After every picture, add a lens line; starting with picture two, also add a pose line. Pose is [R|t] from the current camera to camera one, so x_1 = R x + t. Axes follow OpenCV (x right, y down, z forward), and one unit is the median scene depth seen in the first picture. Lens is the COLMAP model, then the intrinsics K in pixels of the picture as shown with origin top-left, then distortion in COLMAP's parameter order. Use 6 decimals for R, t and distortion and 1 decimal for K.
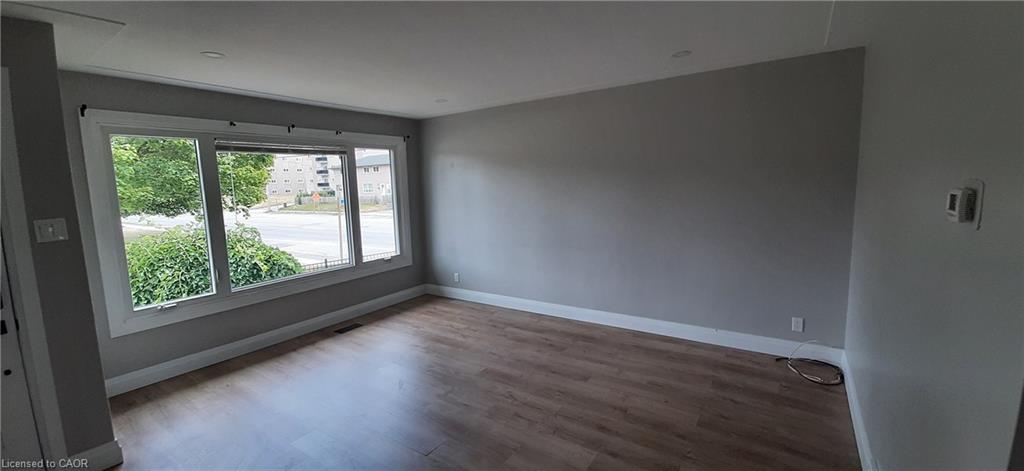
lens RADIAL K [[400.5, 0, 513.1], [0, 400.5, 224.8], [0, 0, 1]] dist [0.025576, -0.016682]
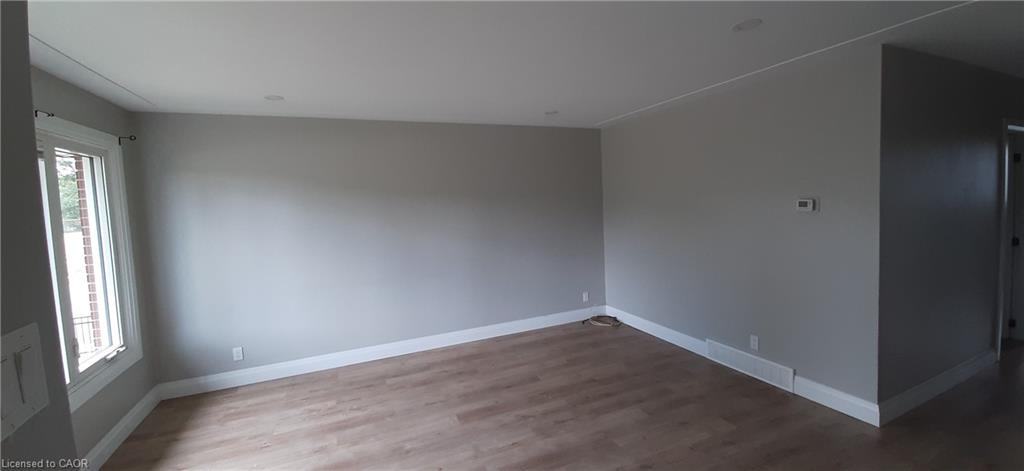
lens RADIAL K [[400.5, 0, 513.1], [0, 400.5, 224.8], [0, 0, 1]] dist [0.025576, -0.016682]
pose [[0.545505, -0.048711, 0.836691, -0.610456], [0.113576, 0.993397, -0.016215, -0.027531], [-0.830376, 0.103874, 0.547435, 0.306849]]
